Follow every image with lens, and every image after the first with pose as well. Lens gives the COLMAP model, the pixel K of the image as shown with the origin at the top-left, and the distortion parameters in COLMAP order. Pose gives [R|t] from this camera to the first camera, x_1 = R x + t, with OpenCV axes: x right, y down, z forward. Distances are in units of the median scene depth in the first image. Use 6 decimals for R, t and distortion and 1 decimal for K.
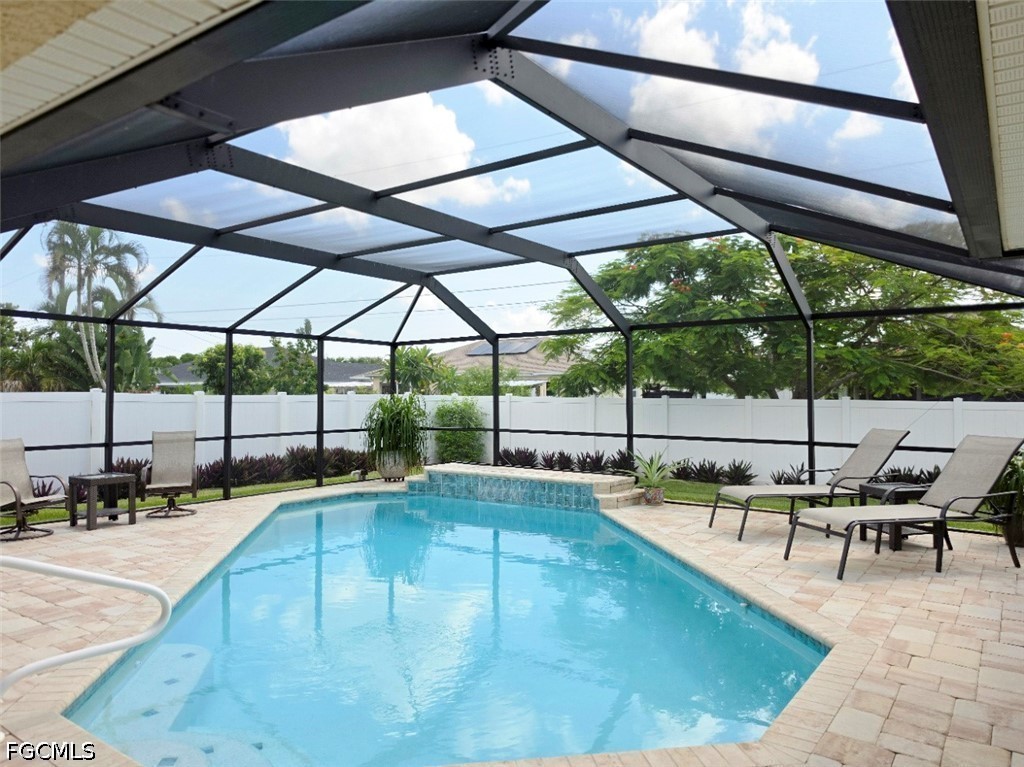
lens RADIAL K [[708.0, 0, 506.6], [0, 708.0, 385.0], [0, 0, 1]] dist [0.069795, -0.014077]
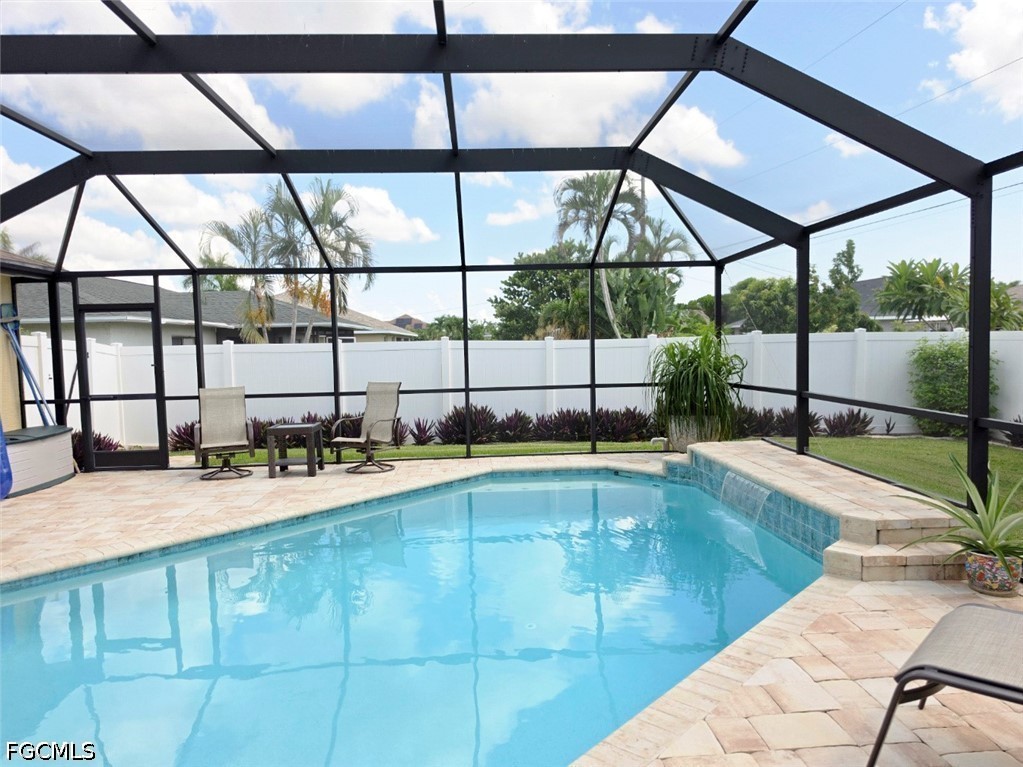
lens RADIAL K [[707.3, 0, 511.9], [0, 707.3, 381.1], [0, 0, 1]] dist [0.069795, -0.014077]
pose [[0.634819, 0.026409, -0.772209, 0.327332], [0.035723, 0.997344, 0.063475, 0.008377], [0.771834, -0.067881, 0.632190, 0.486577]]
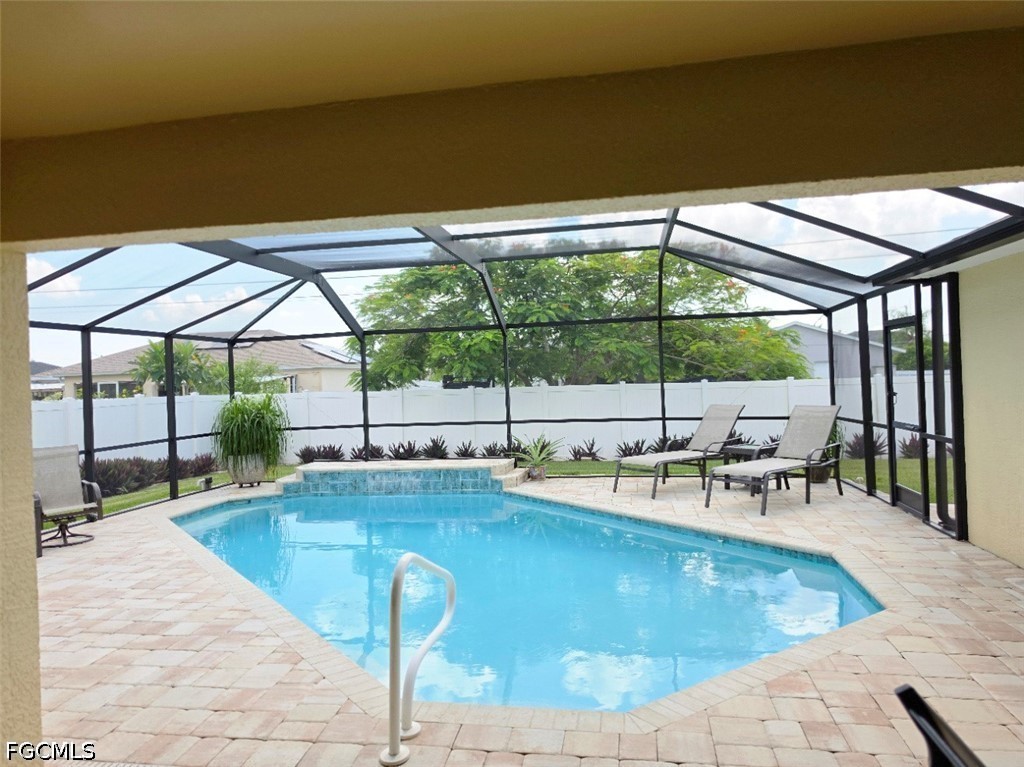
lens RADIAL K [[708.0, 0, 506.7], [0, 708.0, 379.4], [0, 0, 1]] dist [0.069795, -0.014077]
pose [[0.893420, -0.029972, 0.448220, -0.322345], [0.027719, 0.999549, 0.011588, -0.009042], [-0.448365, 0.002072, 0.893848, -0.000063]]
